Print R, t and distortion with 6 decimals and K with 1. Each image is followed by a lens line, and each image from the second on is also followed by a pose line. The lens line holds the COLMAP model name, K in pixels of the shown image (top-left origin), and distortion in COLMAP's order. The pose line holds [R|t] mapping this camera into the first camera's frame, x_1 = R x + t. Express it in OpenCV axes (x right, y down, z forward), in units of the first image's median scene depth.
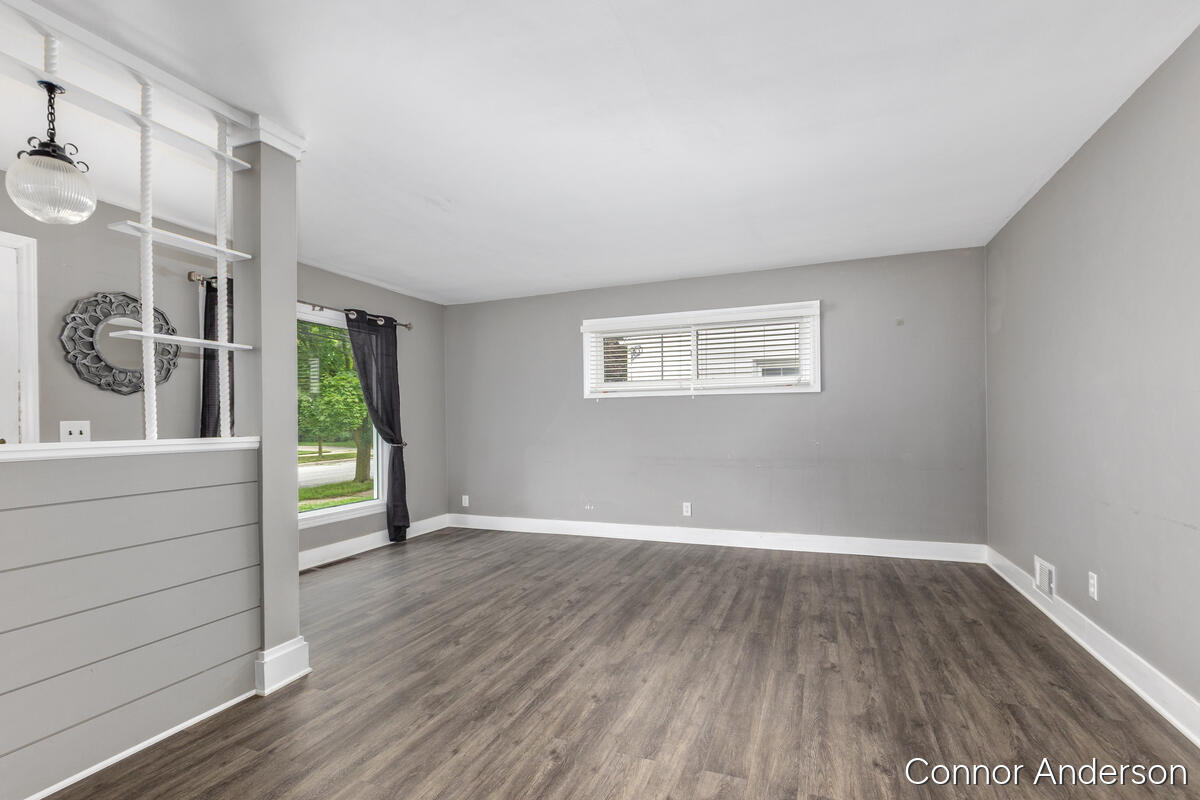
lens RADIAL K [[554.2, 0, 604.1], [0, 554.2, 417.7], [0, 0, 1]] dist [0.011285, -0.000744]
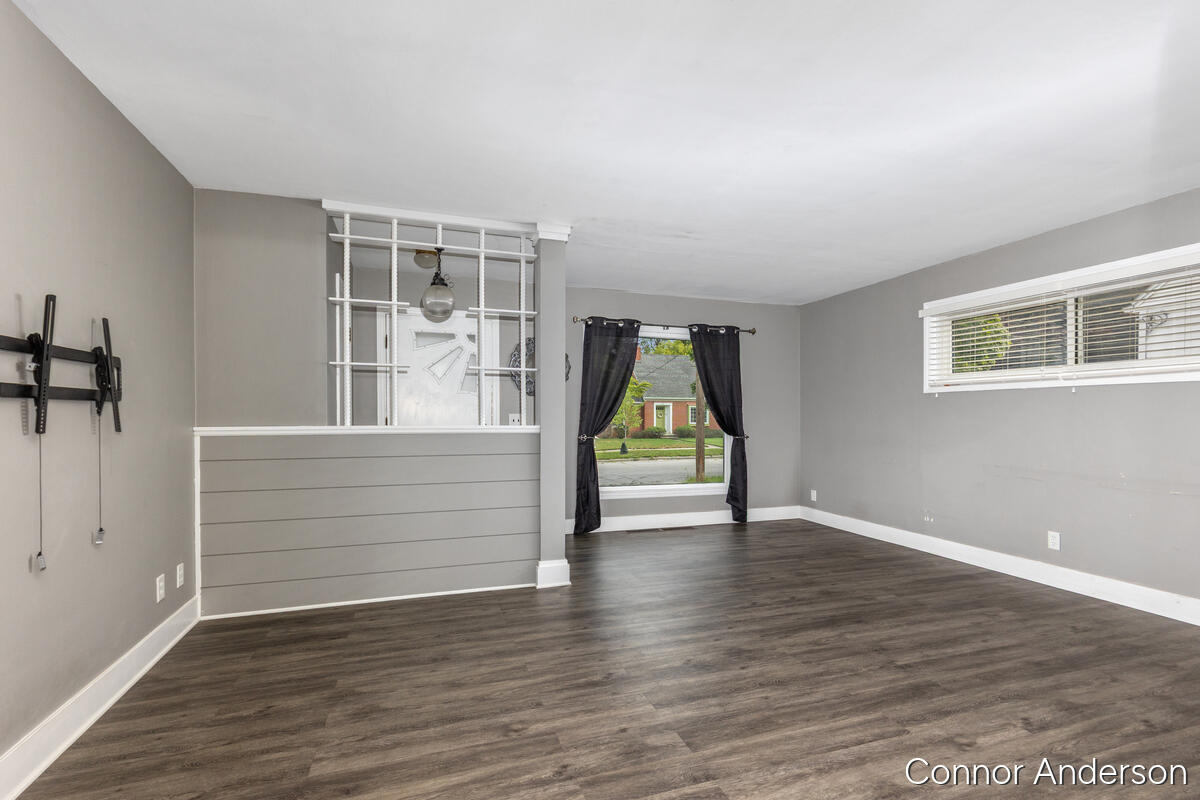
lens RADIAL K [[554.2, 0, 604.1], [0, 554.2, 417.7], [0, 0, 1]] dist [0.011285, -0.000744]
pose [[0.645109, 0.016166, -0.763920, 0.445583], [-0.006958, 0.999859, 0.015283, -0.009043], [0.764059, -0.004544, 0.645130, 0.078529]]
